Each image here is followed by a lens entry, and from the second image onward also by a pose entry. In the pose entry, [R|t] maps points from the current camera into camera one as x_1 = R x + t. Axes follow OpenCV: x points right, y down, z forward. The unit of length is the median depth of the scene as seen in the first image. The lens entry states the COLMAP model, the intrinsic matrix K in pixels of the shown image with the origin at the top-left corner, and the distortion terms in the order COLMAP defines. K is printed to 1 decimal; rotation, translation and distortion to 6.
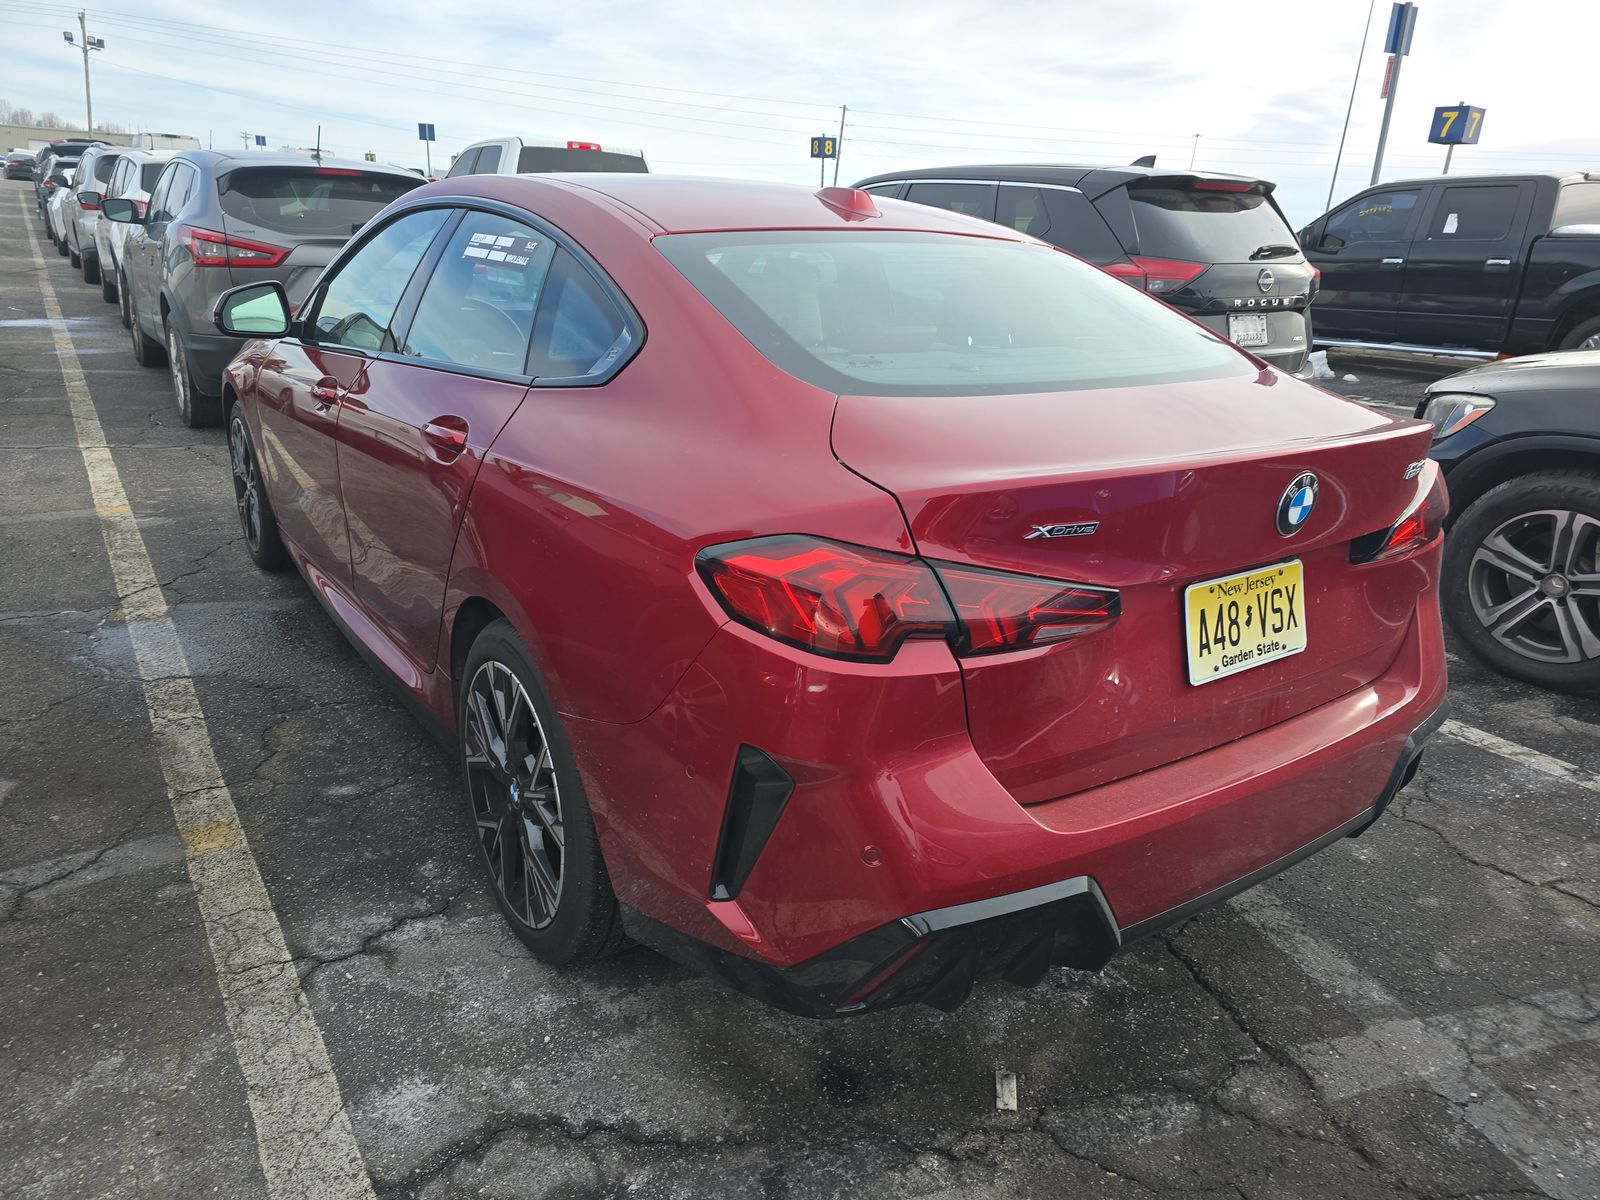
lens RADIAL K [[1065.0, 0, 806.2], [0, 1065.0, 604.9], [0, 0, 1]] dist [0.049771, -0.041081]
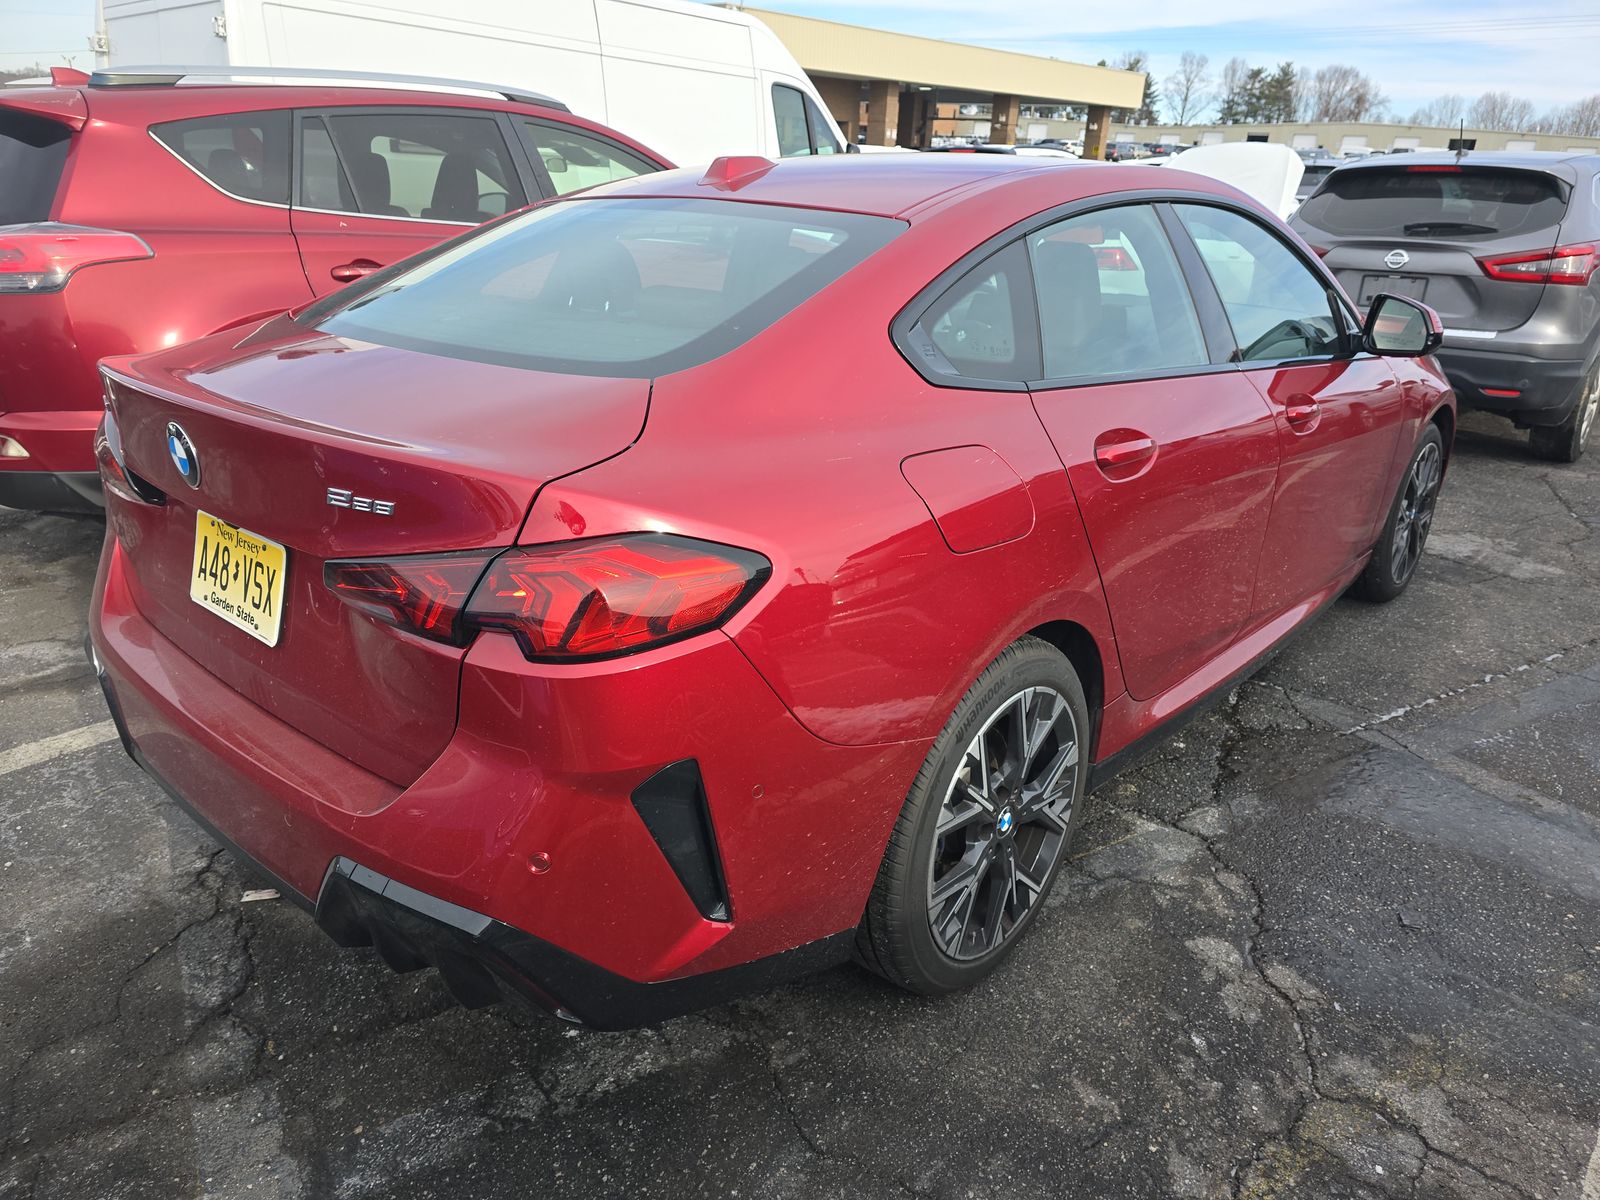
lens RADIAL K [[1065.0, 0, 806.2], [0, 1065.0, 604.9], [0, 0, 1]] dist [0.049771, -0.041081]
pose [[0.234951, 0.314929, -0.919575, 1.250607], [-0.330559, 0.915558, 0.229096, -0.310086], [0.914073, 0.250147, 0.319214, 1.006714]]
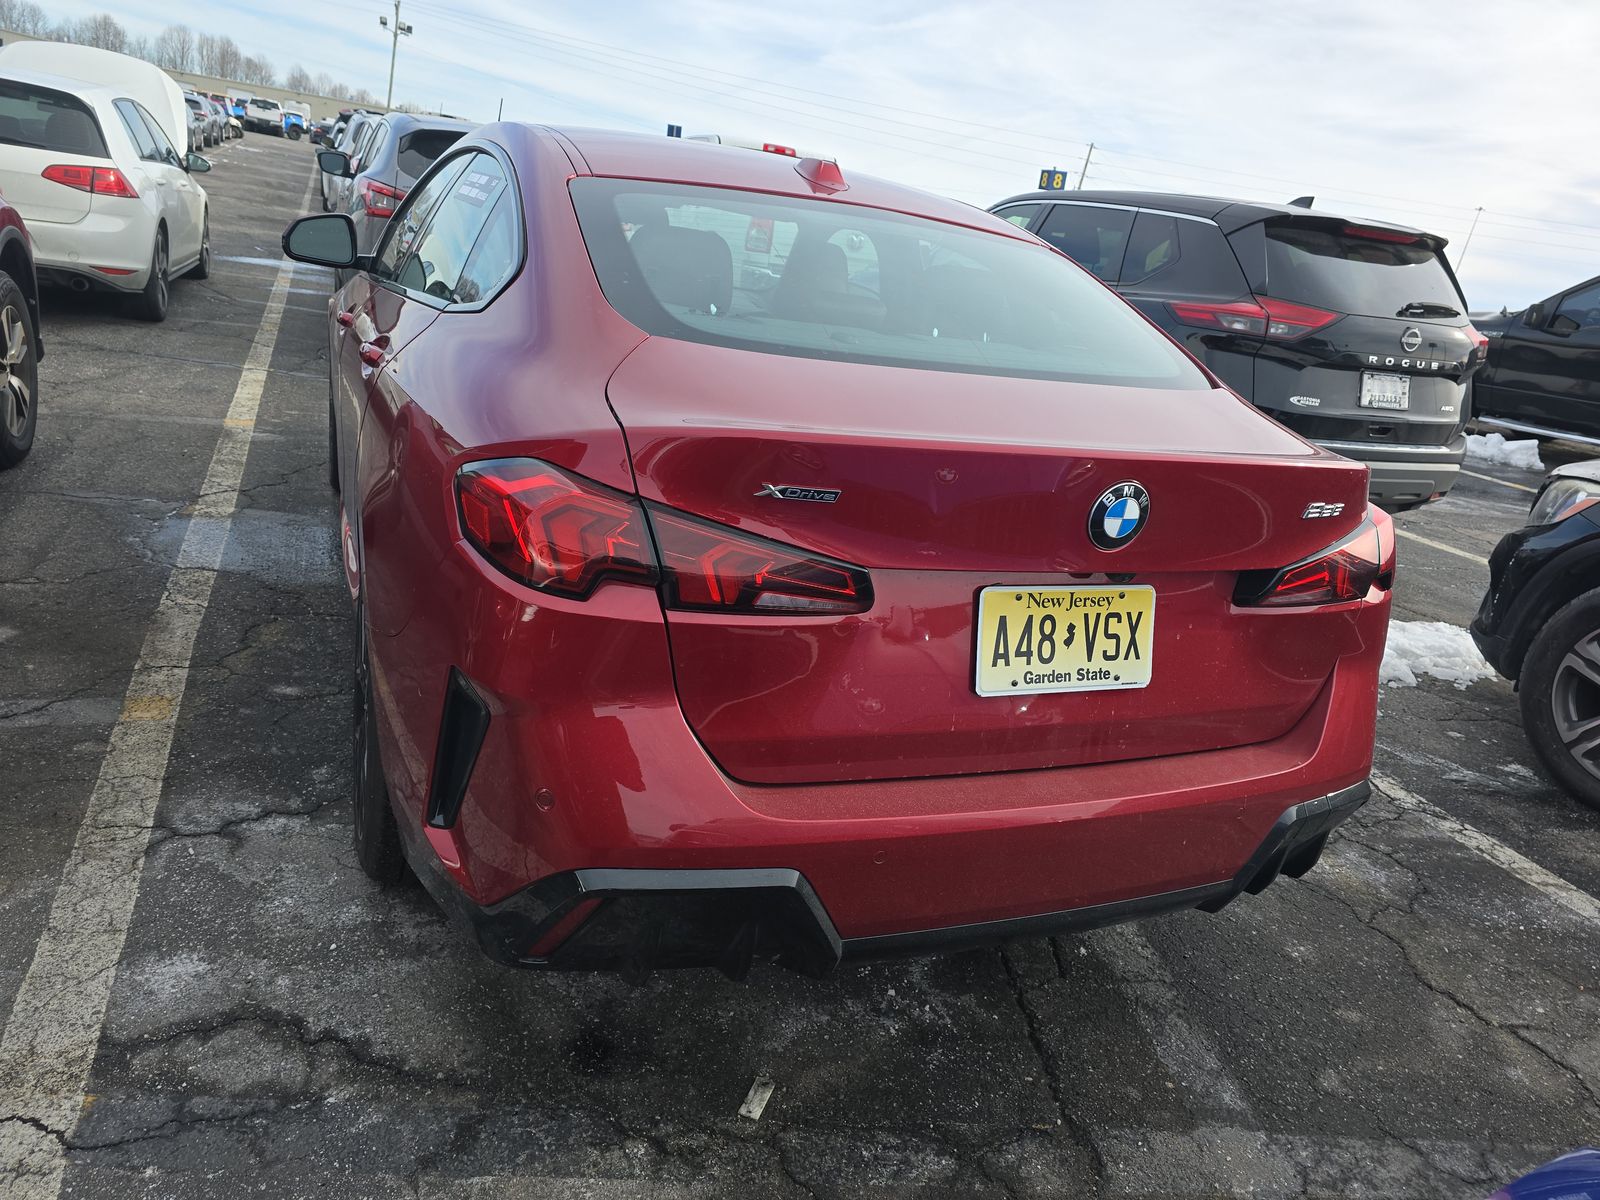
lens RADIAL K [[1064.5, 0, 826.4], [0, 1064.5, 600.7], [0, 0, 1]] dist [0.038222, -0.031484]
pose [[0.975117, 0.153658, -0.159802, 0.301995], [-0.157663, 0.987413, -0.012611, 0.022058], [0.155853, 0.037492, 0.987069, 0.061925]]
